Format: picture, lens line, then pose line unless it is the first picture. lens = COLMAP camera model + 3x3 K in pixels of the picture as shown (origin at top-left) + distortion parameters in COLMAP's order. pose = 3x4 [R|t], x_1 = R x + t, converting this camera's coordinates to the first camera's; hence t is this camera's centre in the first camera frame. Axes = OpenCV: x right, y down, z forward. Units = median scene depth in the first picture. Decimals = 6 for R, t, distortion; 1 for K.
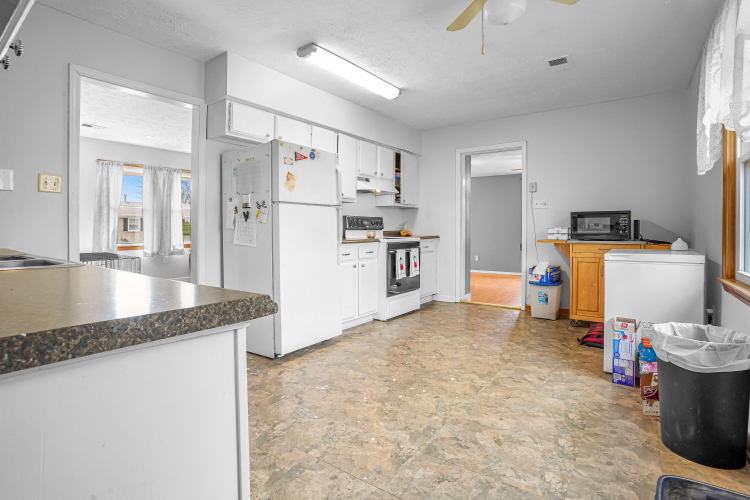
lens RADIAL K [[374.3, 0, 373.0], [0, 374.3, 251.2], [0, 0, 1]] dist [-0.036663, 0.017018]
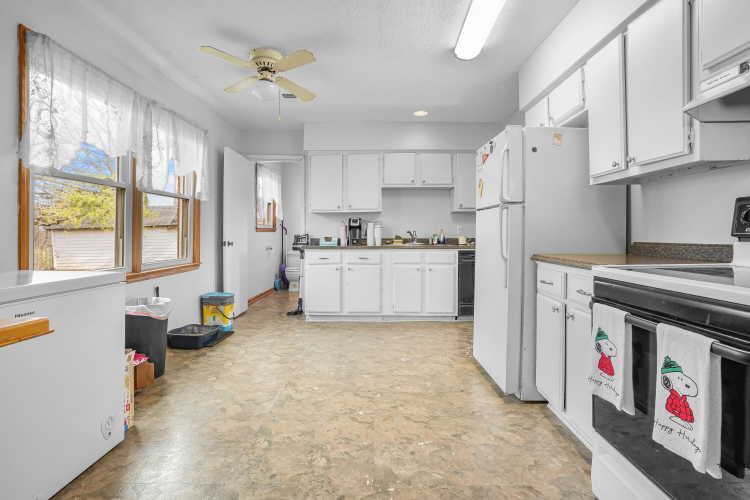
lens RADIAL K [[374.3, 0, 379.5], [0, 374.3, 239.4], [0, 0, 1]] dist [-0.036663, 0.017018]
pose [[-0.803525, 0.009605, -0.595194, 0.511880], [-0.033137, 0.997598, 0.060835, -0.089362], [0.594348, 0.068605, -0.801276, 1.440087]]
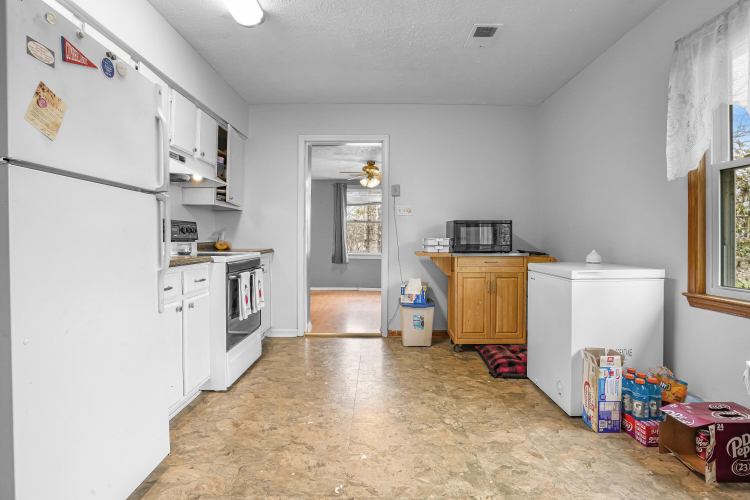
lens RADIAL K [[374.3, 0, 372.9], [0, 374.3, 246.5], [0, 0, 1]] dist [-0.036663, 0.017018]
pose [[0.811792, -0.008088, 0.583891, -0.151409], [0.032781, 0.998958, -0.031738, -0.026795], [-0.583026, 0.044906, 0.811212, 0.457397]]
